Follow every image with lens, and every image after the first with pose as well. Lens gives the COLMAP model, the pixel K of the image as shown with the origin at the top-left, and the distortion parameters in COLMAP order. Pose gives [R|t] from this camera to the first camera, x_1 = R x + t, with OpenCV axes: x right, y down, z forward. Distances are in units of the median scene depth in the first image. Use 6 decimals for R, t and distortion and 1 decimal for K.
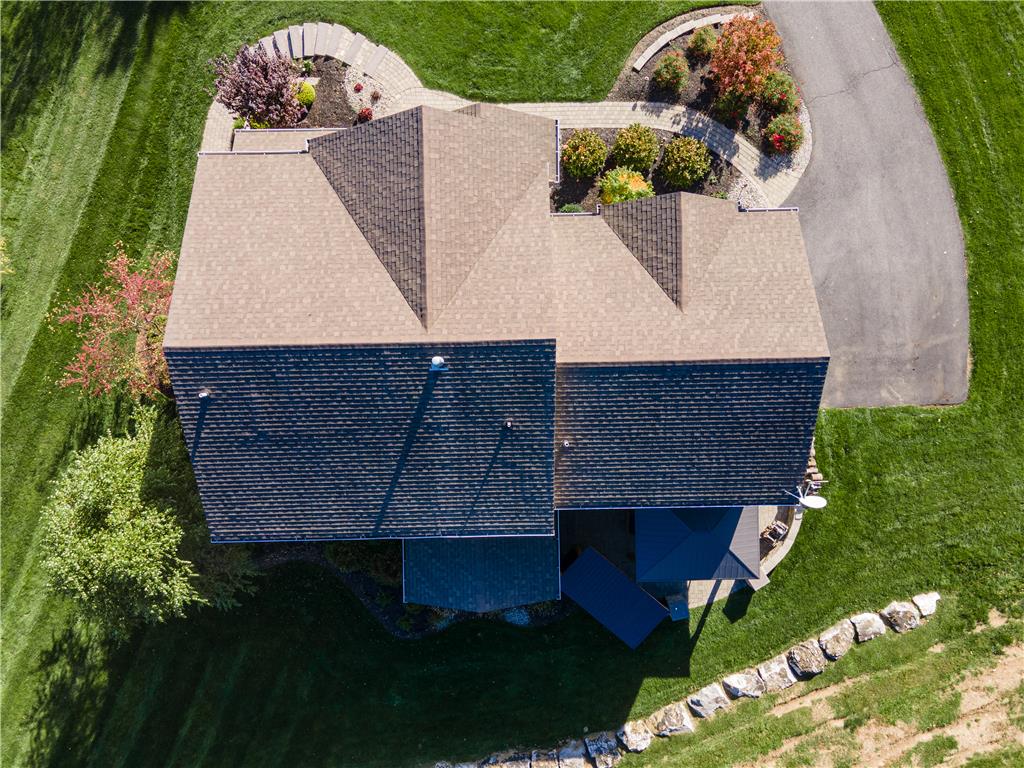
lens RADIAL K [[747.4, 0, 502.2], [0, 747.4, 400.3], [0, 0, 1]] dist [0.046456, -0.016879]
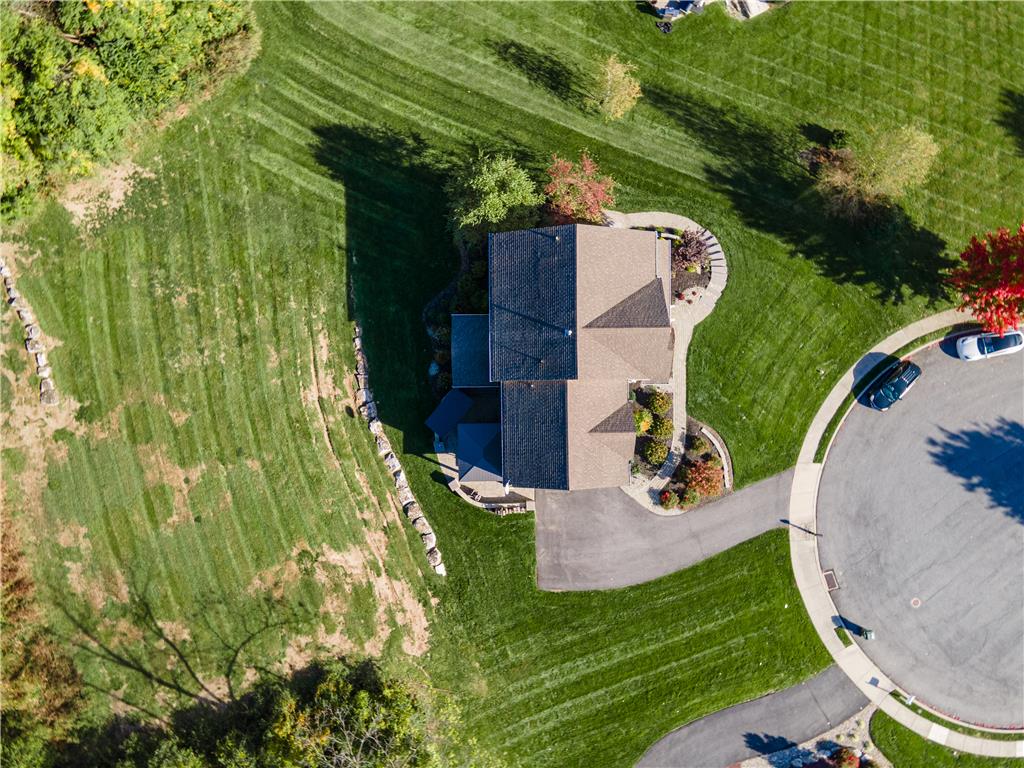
lens RADIAL K [[747.4, 0, 513.6], [0, 747.4, 382.8], [0, 0, 1]] dist [0.046456, -0.016879]
pose [[-0.008975, 0.999949, -0.004677, 0.065494], [-0.998780, -0.009192, -0.048524, 0.173602], [-0.048564, 0.004236, 0.998811, -1.023479]]
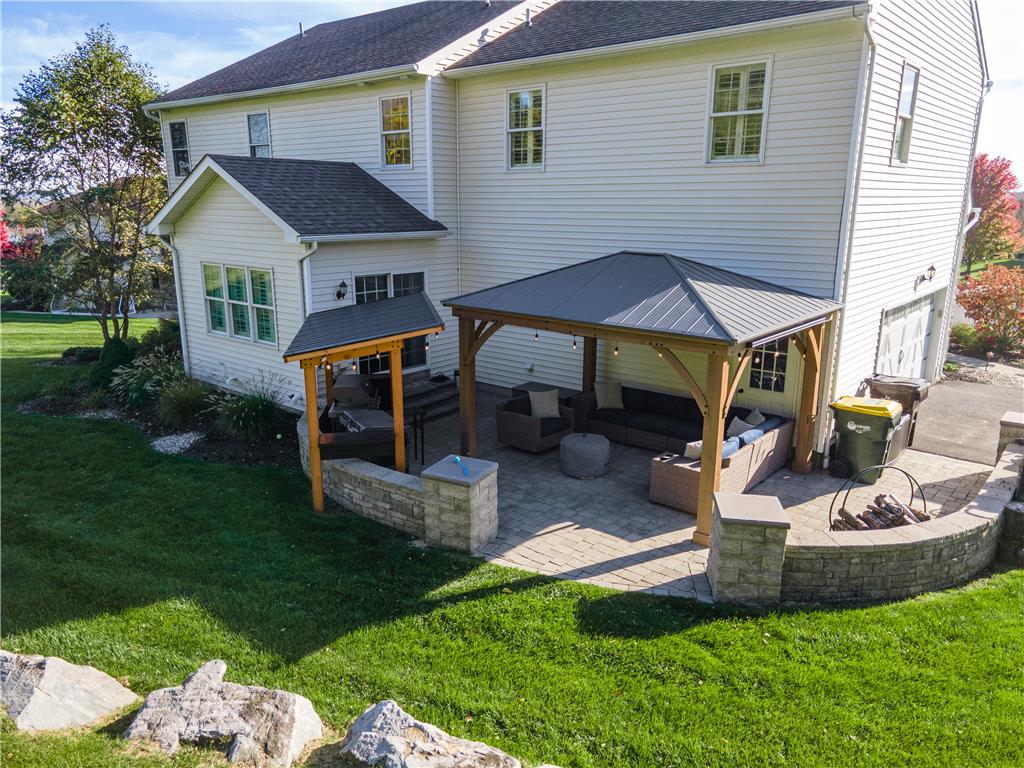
lens RADIAL K [[747.4, 0, 510.2], [0, 747.4, 387.0], [0, 0, 1]] dist [0.046456, -0.016879]
pose [[0.757790, 0.157471, -0.633212, 0.430703], [-0.652455, 0.171682, -0.738125, 0.478049], [-0.007523, 0.972486, 0.232842, 0.873954]]
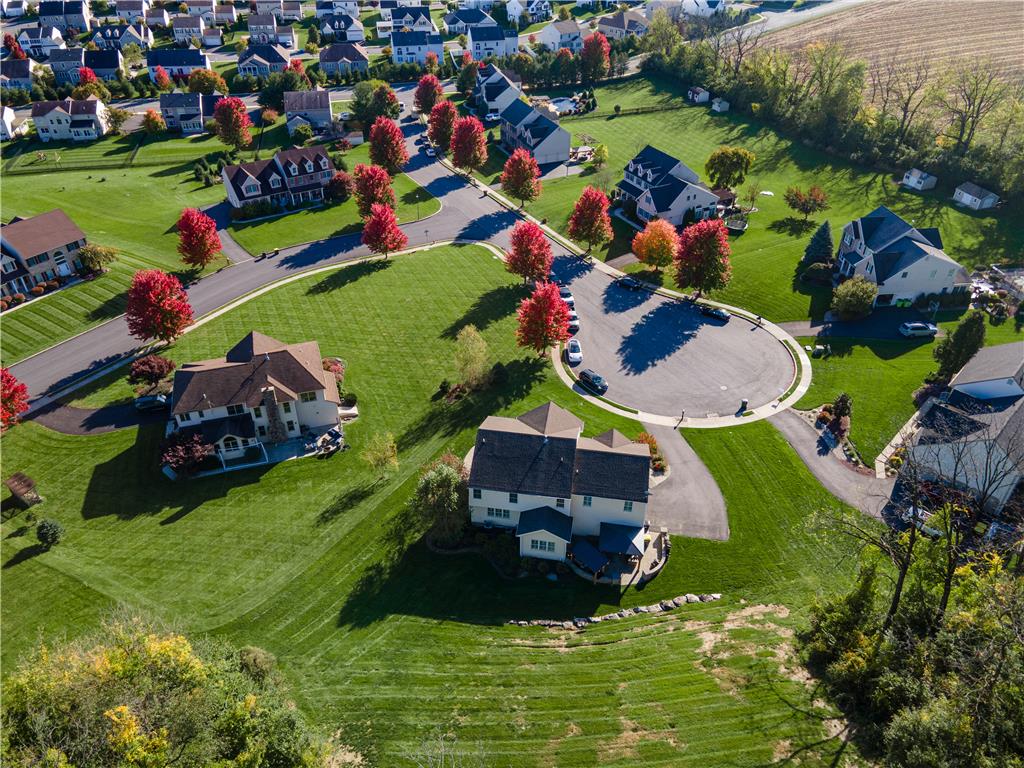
lens RADIAL K [[747.4, 0, 505.4], [0, 747.4, 386.1], [0, 0, 1]] dist [0.046456, -0.016879]
pose [[0.983529, 0.105557, -0.146723, 0.168255], [-0.180690, 0.553524, -0.812996, 2.024565], [-0.004602, 0.826117, 0.563480, -0.956791]]
